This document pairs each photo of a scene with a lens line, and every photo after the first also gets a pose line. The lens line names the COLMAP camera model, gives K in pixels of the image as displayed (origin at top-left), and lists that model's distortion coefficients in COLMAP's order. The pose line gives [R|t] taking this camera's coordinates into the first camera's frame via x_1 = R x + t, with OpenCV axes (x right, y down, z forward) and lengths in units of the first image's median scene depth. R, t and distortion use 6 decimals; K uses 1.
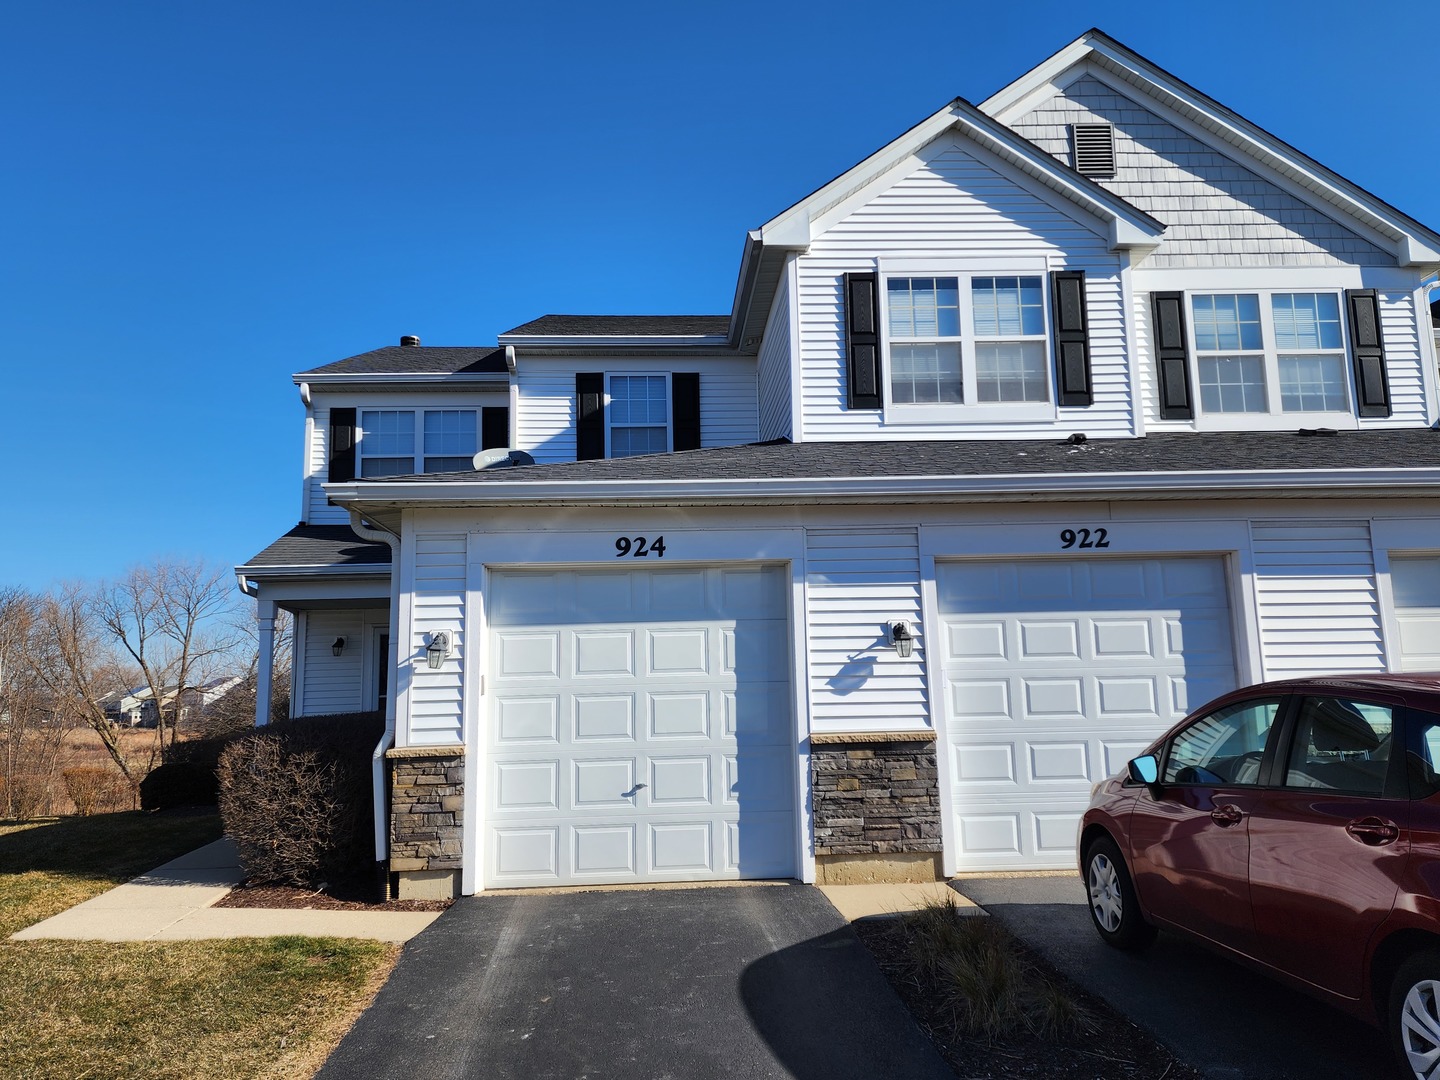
lens RADIAL K [[1065.2, 0, 718.6], [0, 1065.2, 541.7], [0, 0, 1]] dist [0.066035, -0.000451]
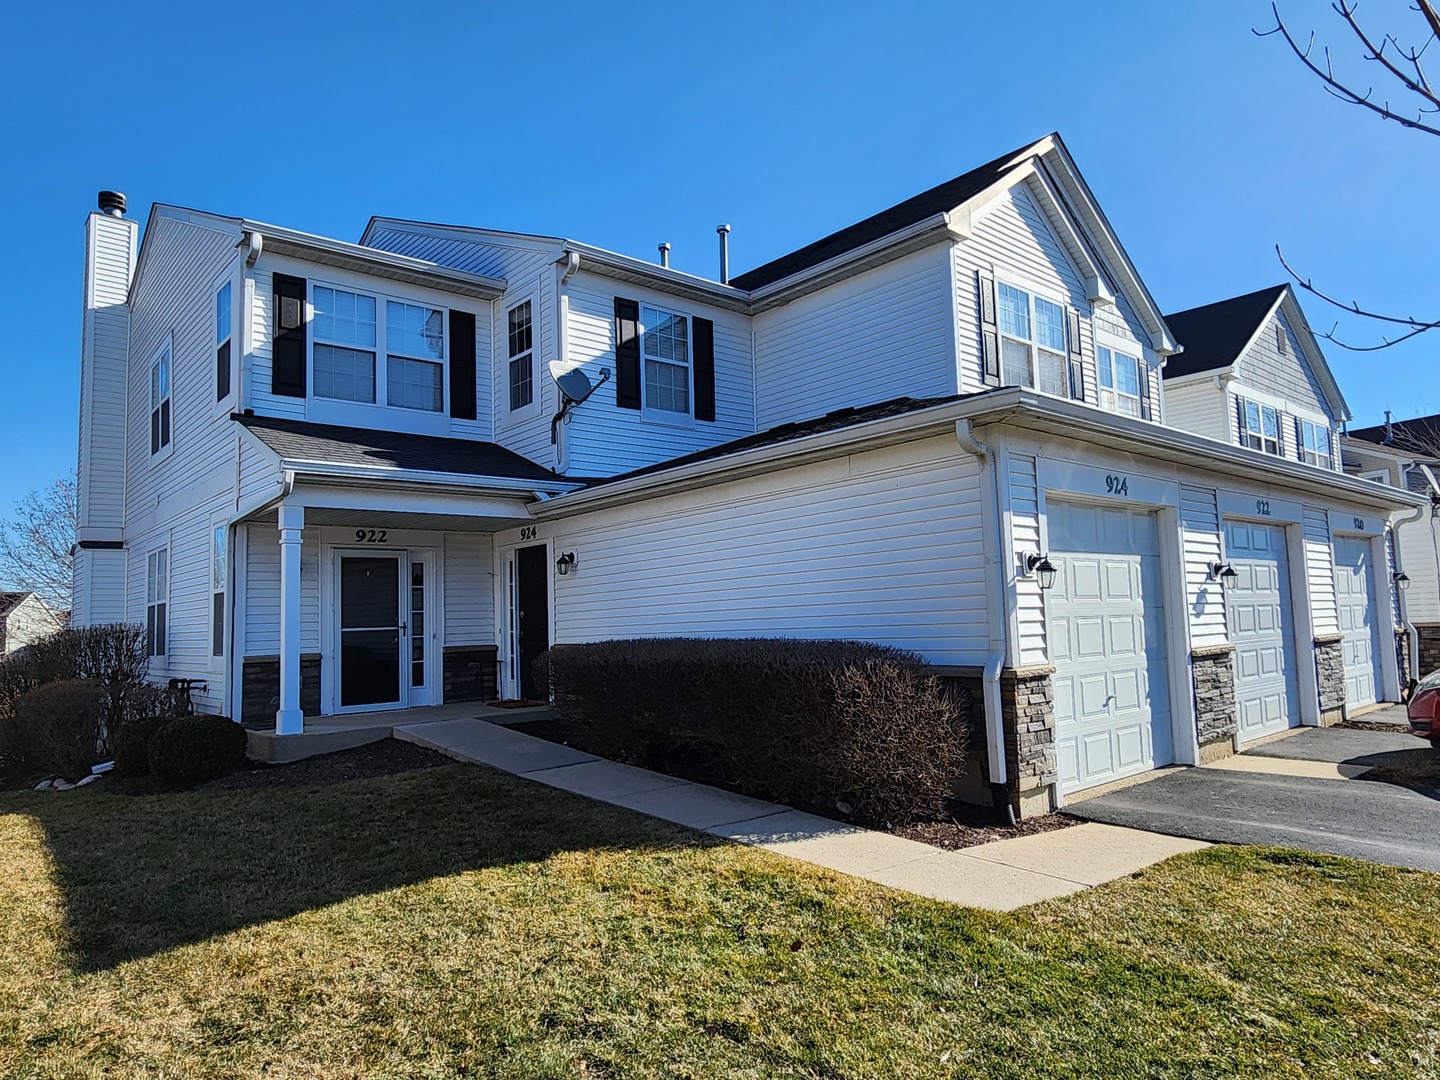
lens RADIAL K [[935.5, 0, 713.5], [0, 935.5, 538.1], [0, 0, 1]] dist [-0.024093, 0.000447]
pose [[0.787607, 0.056578, 0.613575, -0.732777], [-0.074729, 0.997196, 0.003973, 0.063931], [-0.611630, -0.048981, 0.789626, 0.353447]]
